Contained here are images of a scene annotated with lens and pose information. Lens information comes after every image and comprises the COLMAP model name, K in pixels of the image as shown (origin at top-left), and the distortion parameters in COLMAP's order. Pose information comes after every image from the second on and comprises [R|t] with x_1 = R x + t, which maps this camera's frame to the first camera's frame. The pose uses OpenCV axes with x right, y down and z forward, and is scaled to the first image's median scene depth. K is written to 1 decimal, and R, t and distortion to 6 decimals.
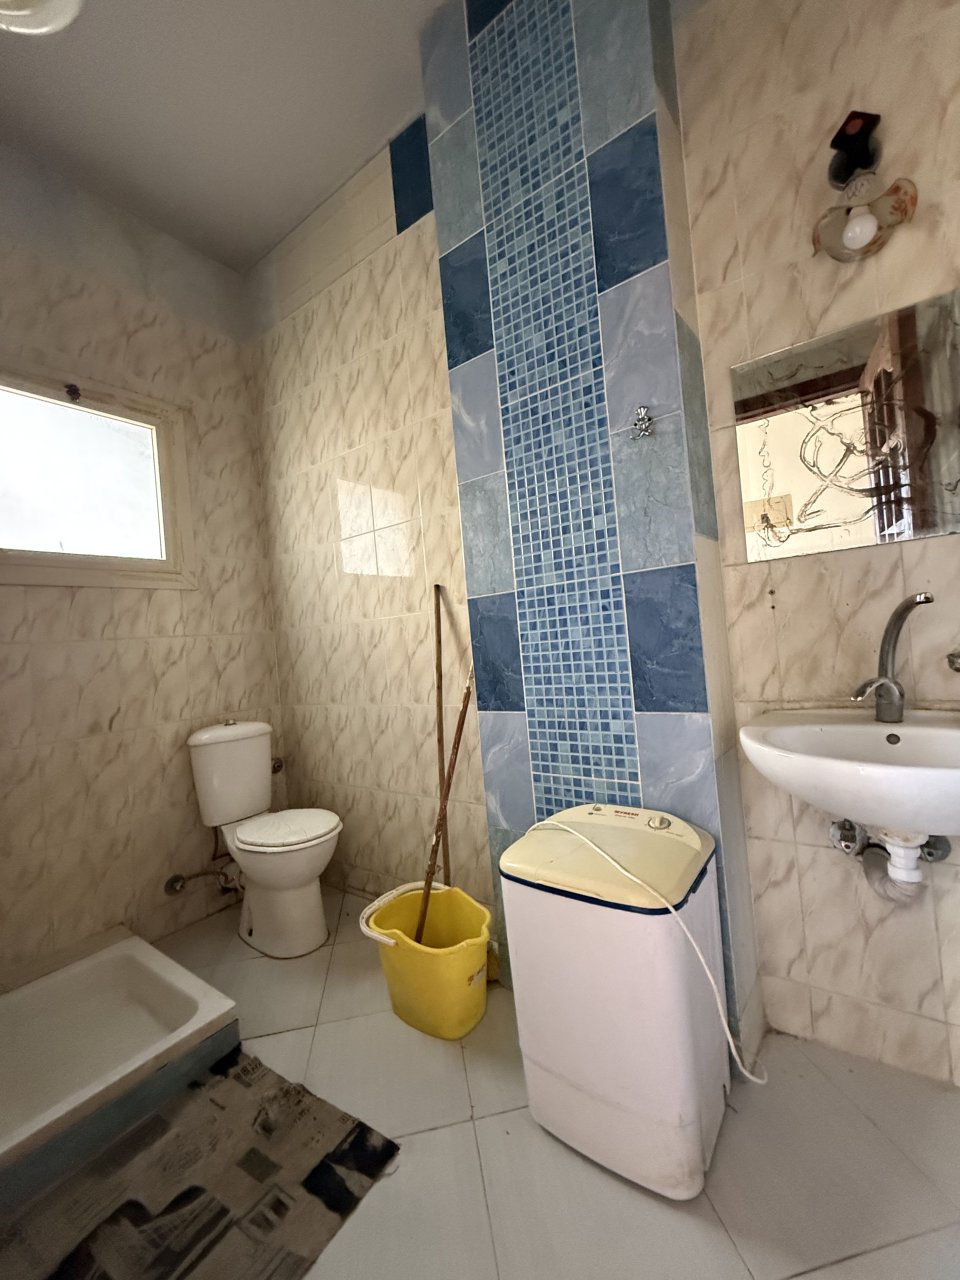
lens RADIAL K [[509.8, 0, 480.0], [0, 509.8, 640.0], [0, 0, 1]] dist [-0.002136, 0.000119]
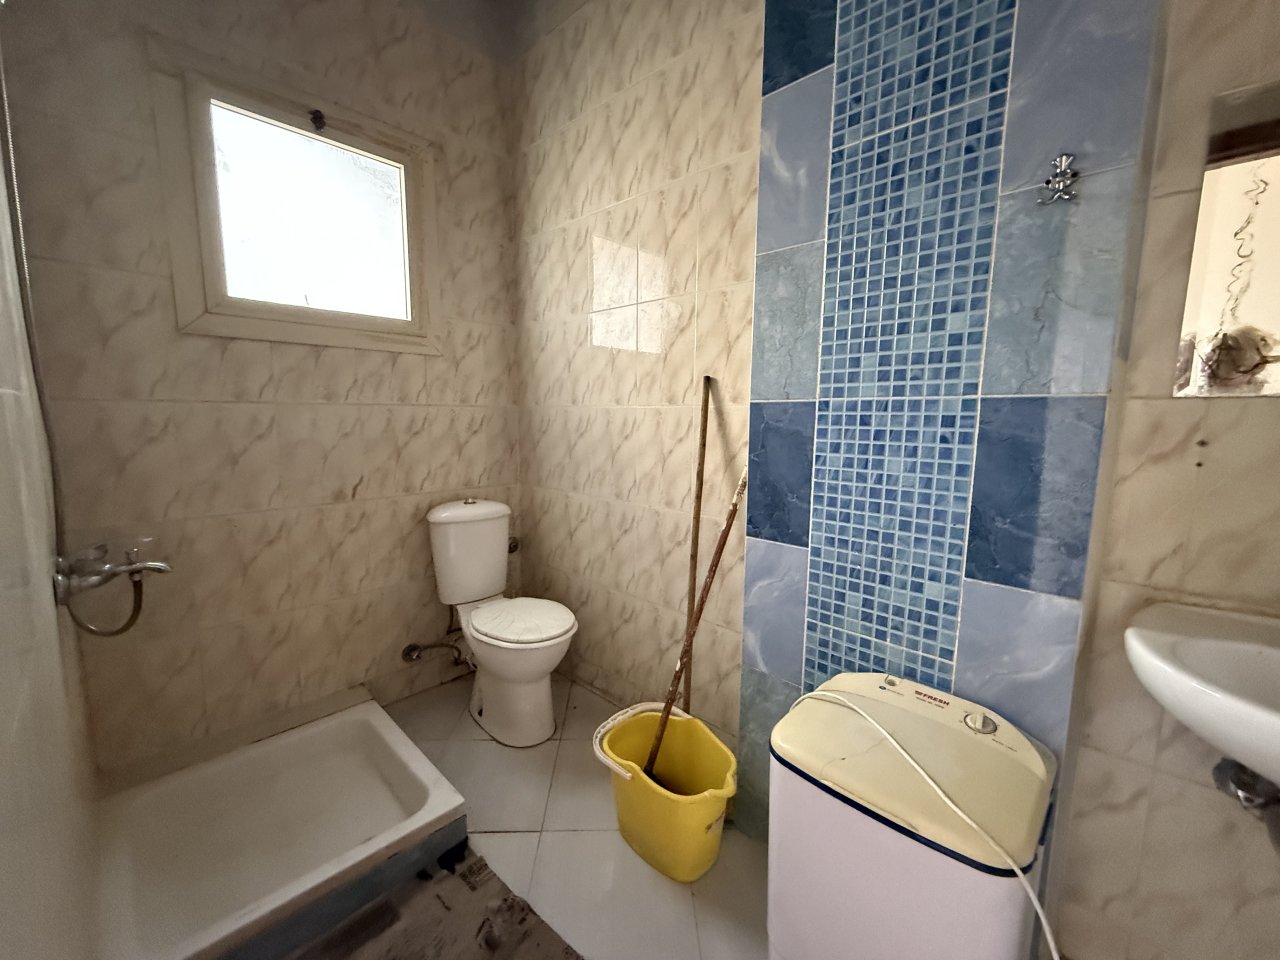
lens RADIAL K [[509.8, 0, 637.5], [0, 509.8, 484.0], [0, 0, 1]] dist [-0.002136, 0.000119]
pose [[0.985964, 0.110332, -0.125310, -0.081811], [-0.091164, 0.984541, 0.149562, -0.054101], [0.139875, -0.136039, 0.980779, 0.142392]]
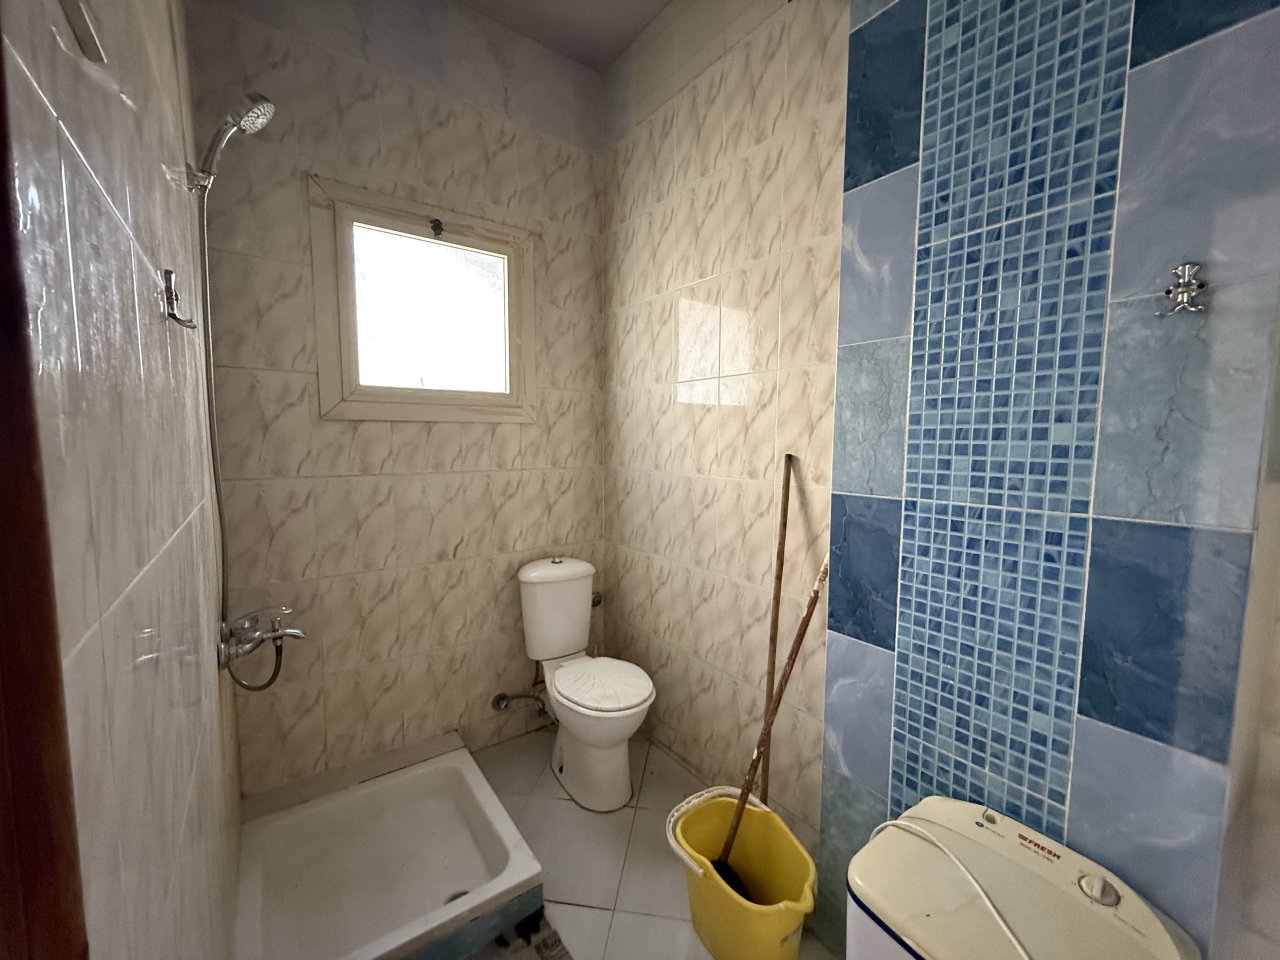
lens RADIAL K [[509.8, 0, 637.5], [0, 509.8, 484.0], [0, 0, 1]] dist [-0.002136, 0.000119]
pose [[0.947558, 0.115382, -0.298027, -0.072579], [-0.083323, 0.989492, 0.118163, -0.154992], [0.308529, -0.087134, 0.947216, 0.139732]]
